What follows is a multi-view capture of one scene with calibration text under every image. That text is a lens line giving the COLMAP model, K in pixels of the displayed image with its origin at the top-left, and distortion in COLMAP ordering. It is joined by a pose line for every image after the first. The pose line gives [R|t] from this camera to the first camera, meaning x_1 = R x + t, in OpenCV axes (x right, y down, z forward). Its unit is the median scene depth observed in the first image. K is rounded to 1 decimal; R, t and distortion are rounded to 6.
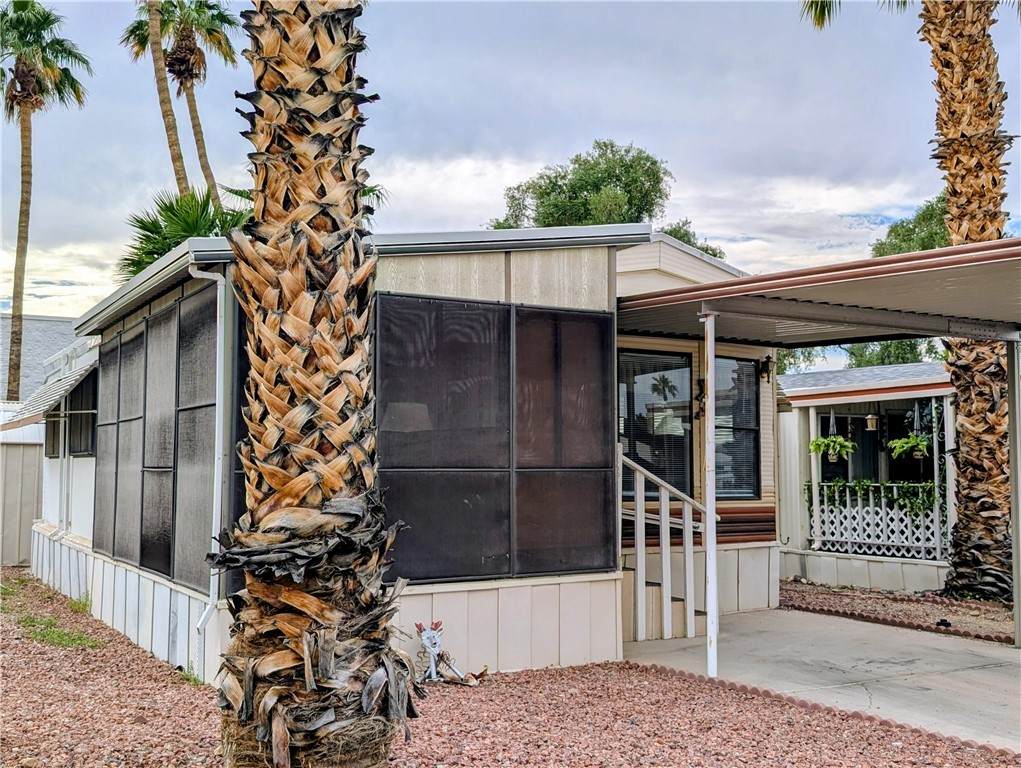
lens RADIAL K [[1063.8, 0, 510.5], [0, 1063.8, 384.0], [0, 0, 1]] dist [-0.006846, 0.134453]
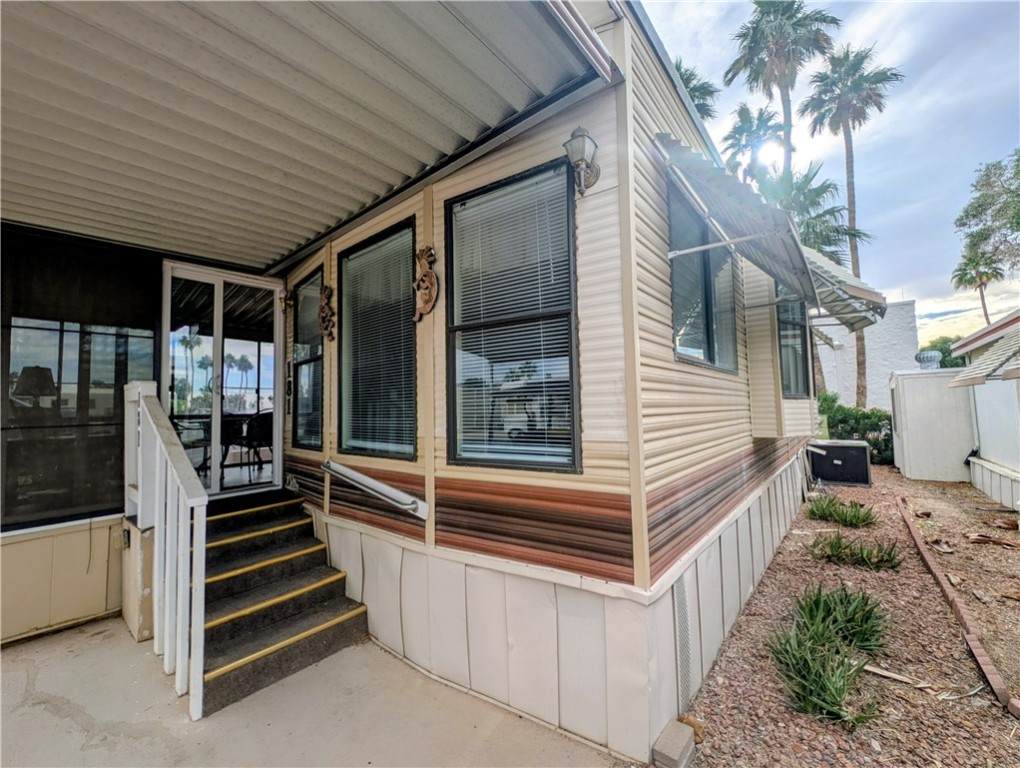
lens RADIAL K [[404.0, 0, 510.0], [0, 404.0, 384.0], [0, 0, 1]] dist [0.016341, -0.000103]
pose [[0.340974, -0.072963, -0.937237, 0.544387], [0.095273, 0.994532, -0.042762, 0.110381], [0.935233, -0.074713, 0.346061, 1.313401]]
